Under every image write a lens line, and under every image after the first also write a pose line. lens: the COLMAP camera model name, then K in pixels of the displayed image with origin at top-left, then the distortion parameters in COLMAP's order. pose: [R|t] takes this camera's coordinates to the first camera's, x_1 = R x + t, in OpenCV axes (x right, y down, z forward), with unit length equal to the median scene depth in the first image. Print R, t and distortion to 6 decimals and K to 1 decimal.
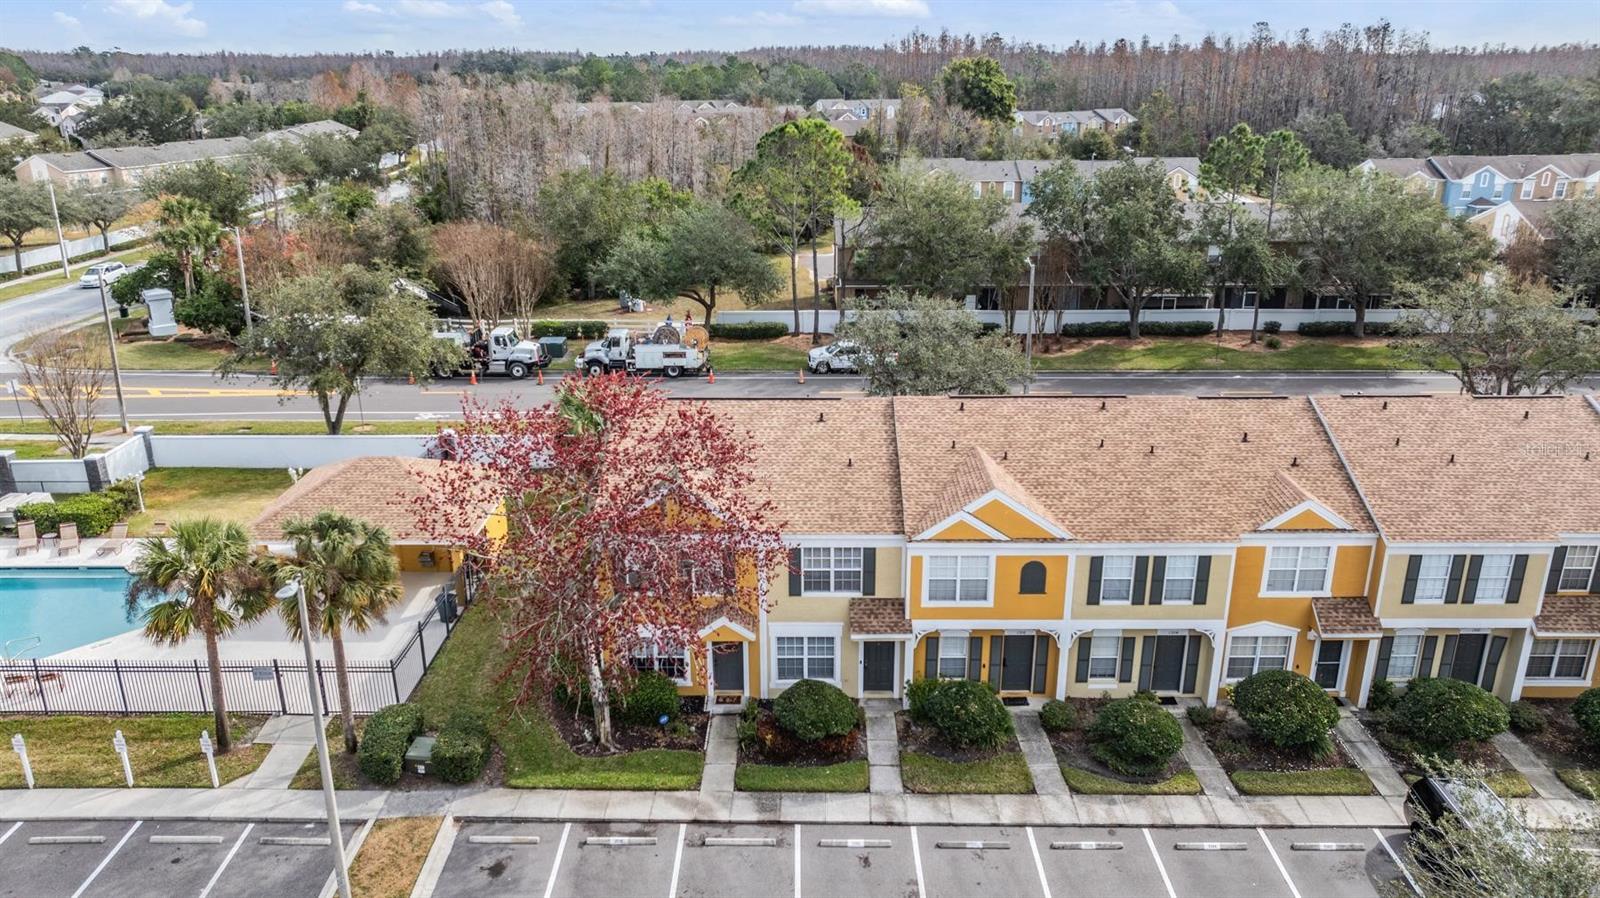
lens RADIAL K [[1141.3, 0, 800.2], [0, 1141.3, 446.1], [0, 0, 1]] dist [-0.026496, 0.005258]
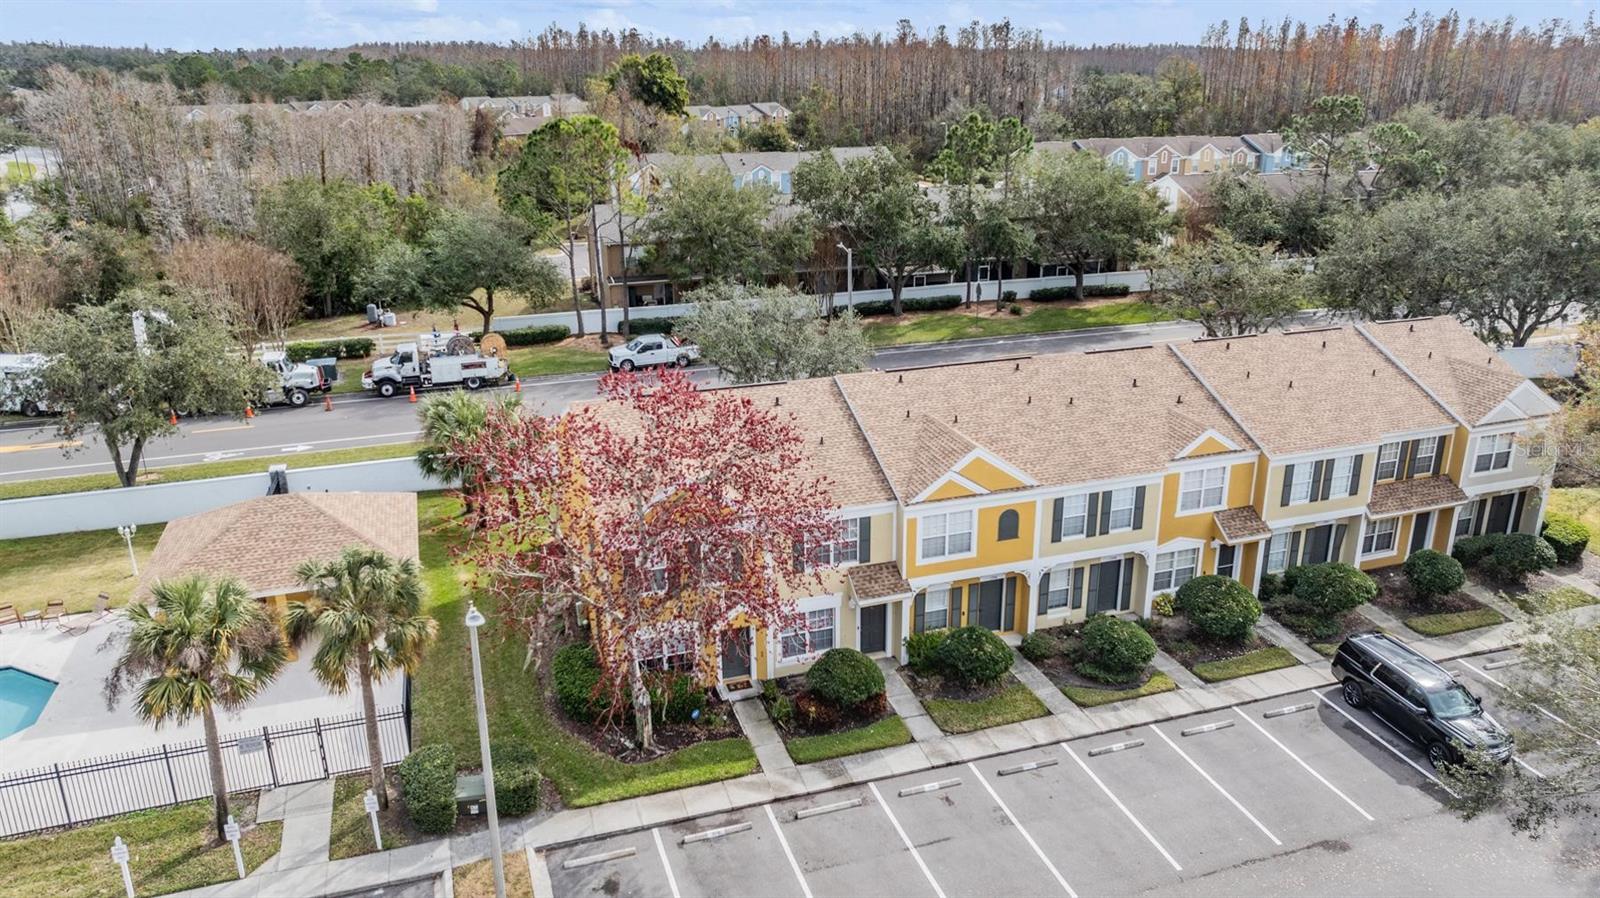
lens RADIAL K [[1141.3, 0, 851.5], [0, 1141.3, 442.9], [0, 0, 1]] dist [-0.026496, 0.005258]
pose [[0.939104, -0.108154, 0.326171, -0.272448], [0.107927, 0.993980, 0.018850, -0.000144], [-0.326246, 0.017501, 0.945123, 0.007224]]
